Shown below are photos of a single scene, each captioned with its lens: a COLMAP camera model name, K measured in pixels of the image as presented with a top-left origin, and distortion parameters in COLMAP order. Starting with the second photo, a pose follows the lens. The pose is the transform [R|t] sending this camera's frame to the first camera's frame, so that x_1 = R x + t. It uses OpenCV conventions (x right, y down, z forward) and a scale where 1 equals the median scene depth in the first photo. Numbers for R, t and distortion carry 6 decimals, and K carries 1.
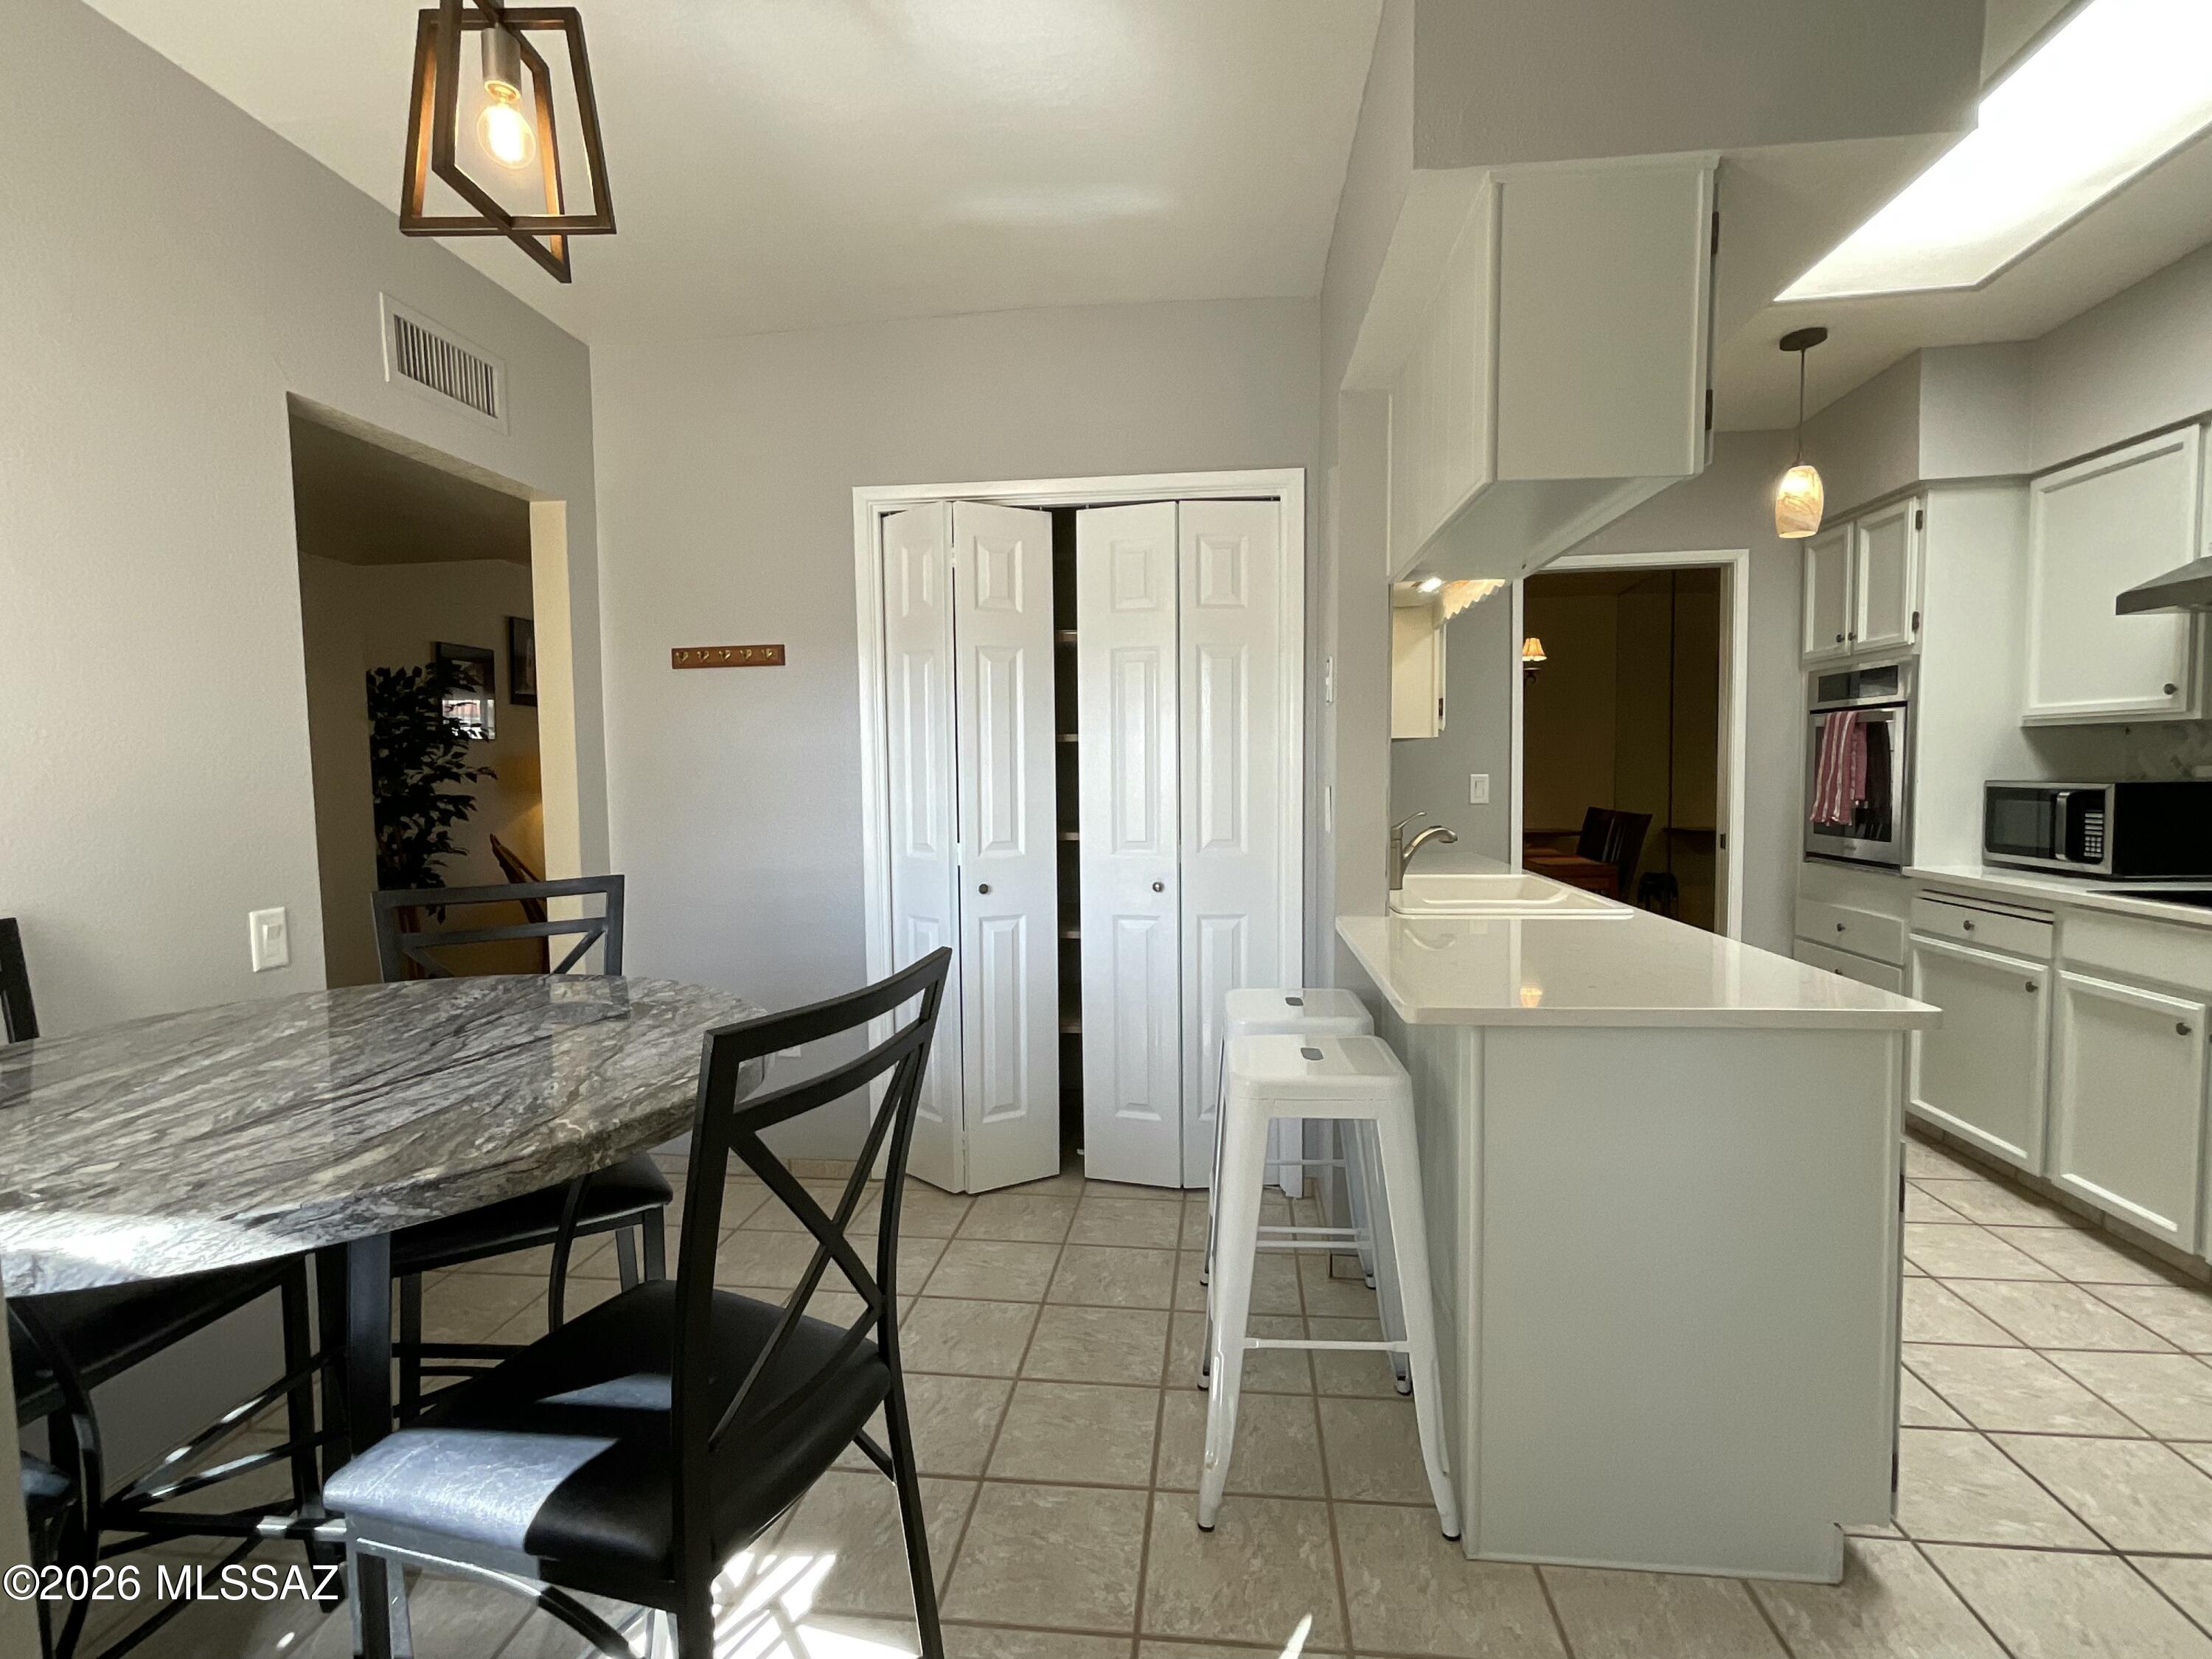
lens RADIAL K [[1035.6, 0, 1097.7], [0, 1035.6, 828.9], [0, 0, 1]] dist [-0.006130, 0.000611]
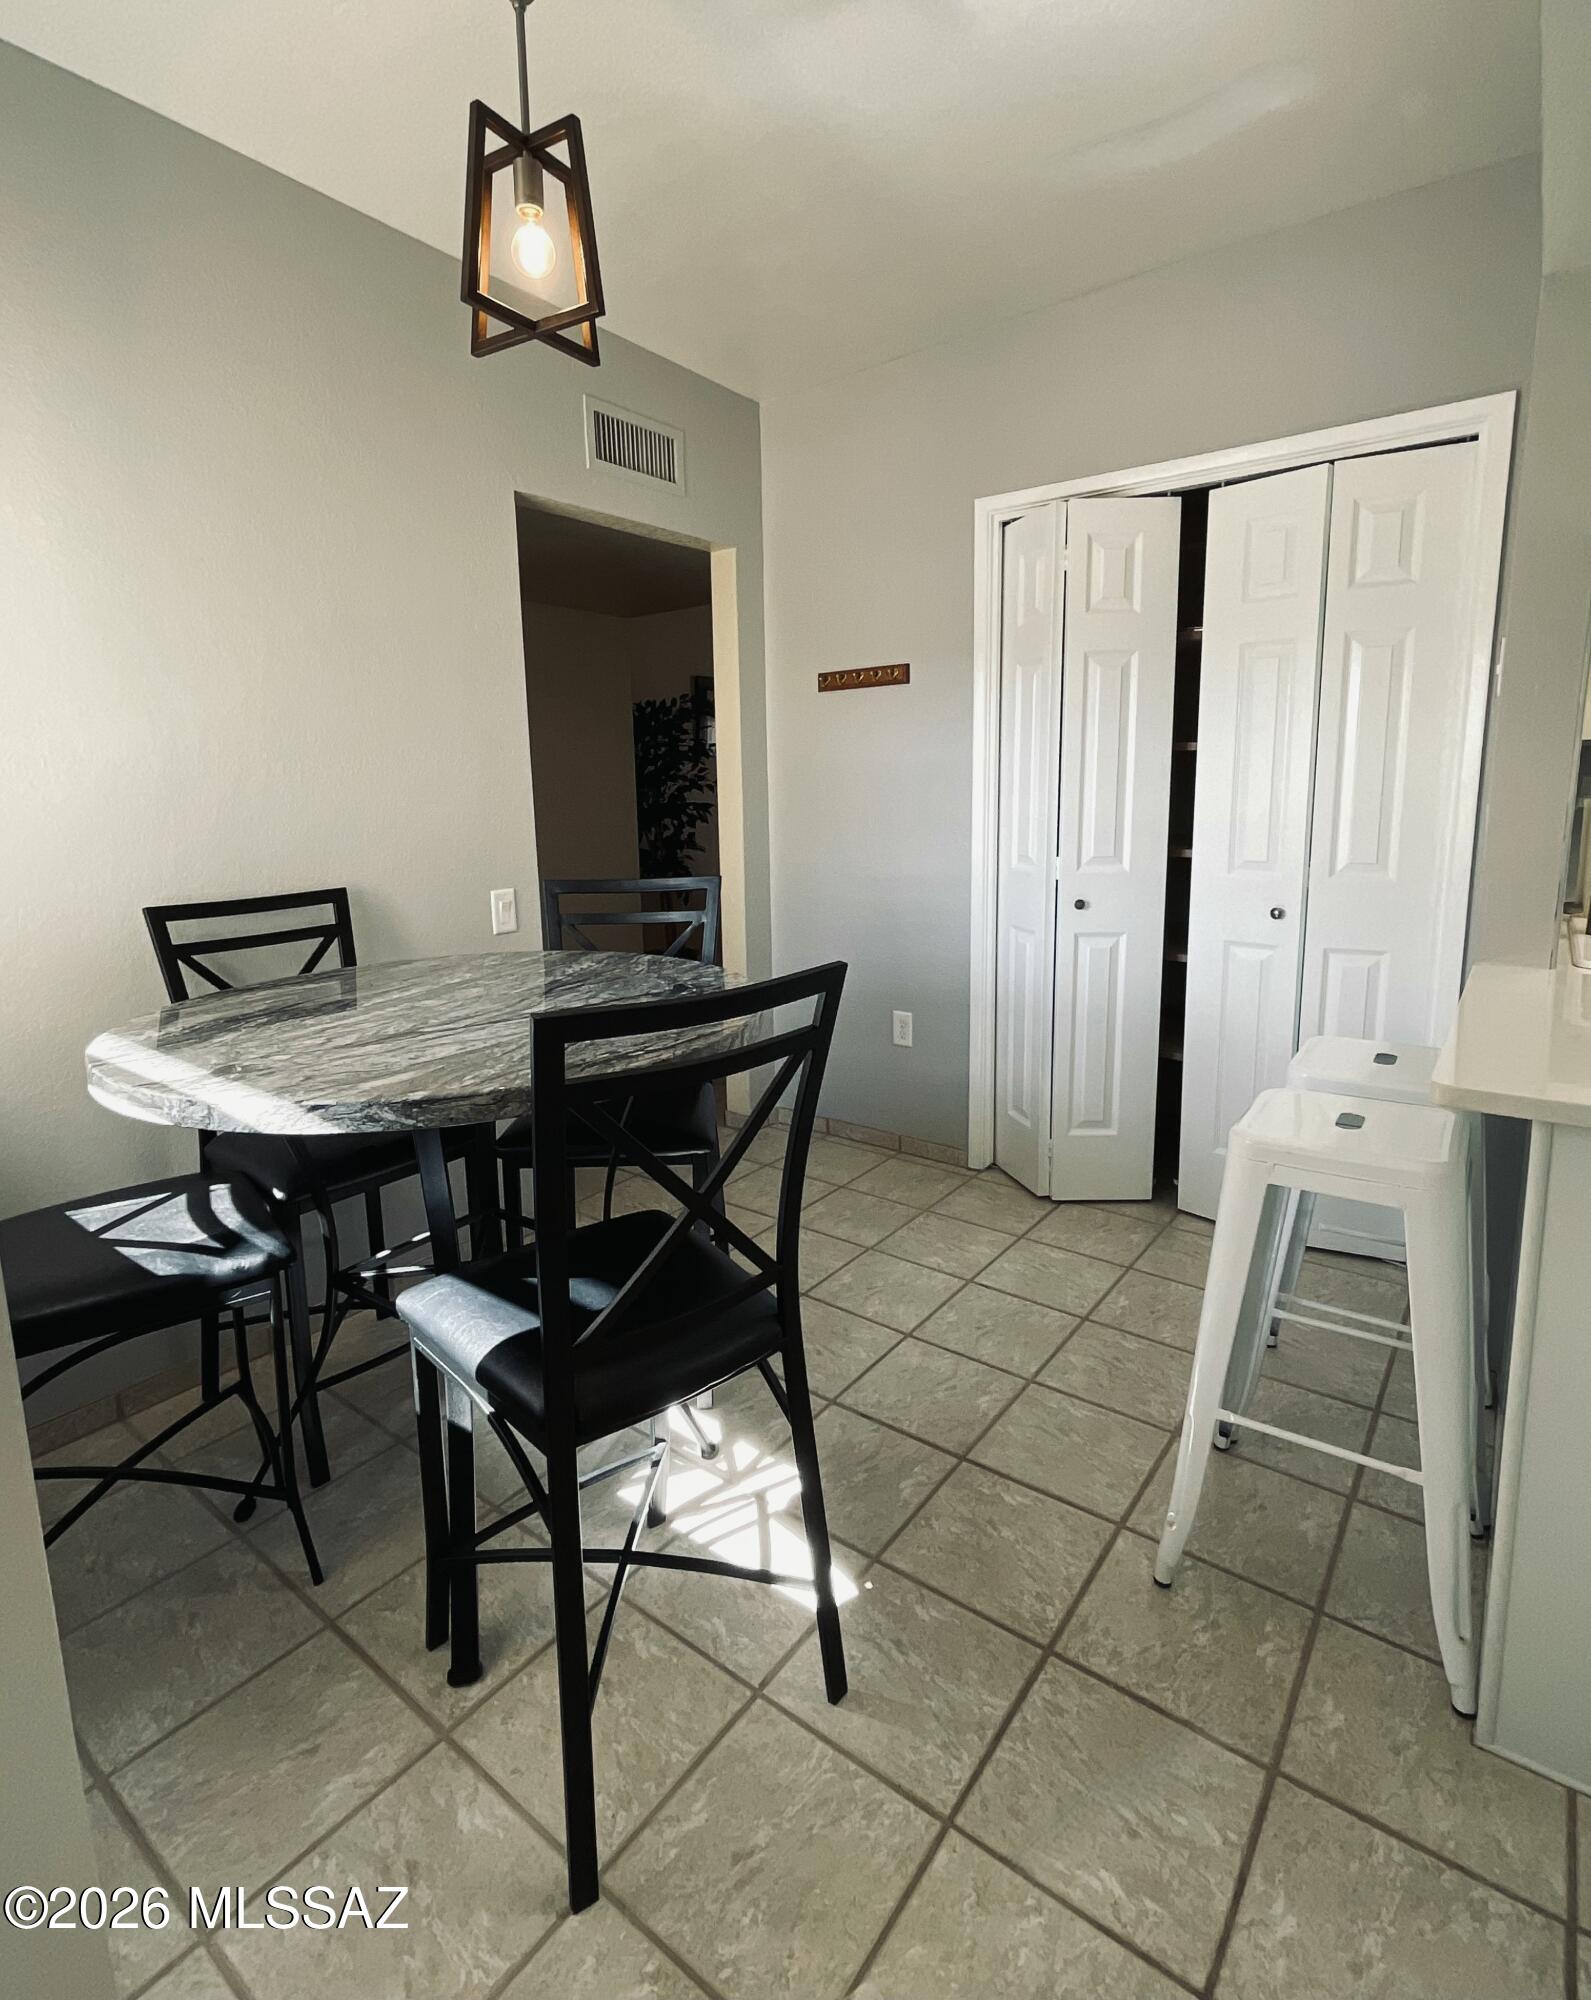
lens RADIAL K [[984.0, 0, 743.6], [0, 984.0, 934.8], [0, 0, 1]] dist [-0.010595, 0.005100]
pose [[0.859996, 0.073169, -0.505028, 0.118306], [-0.022169, 0.994090, 0.106275, -0.007049], [0.509819, -0.080200, 0.856535, 0.043595]]
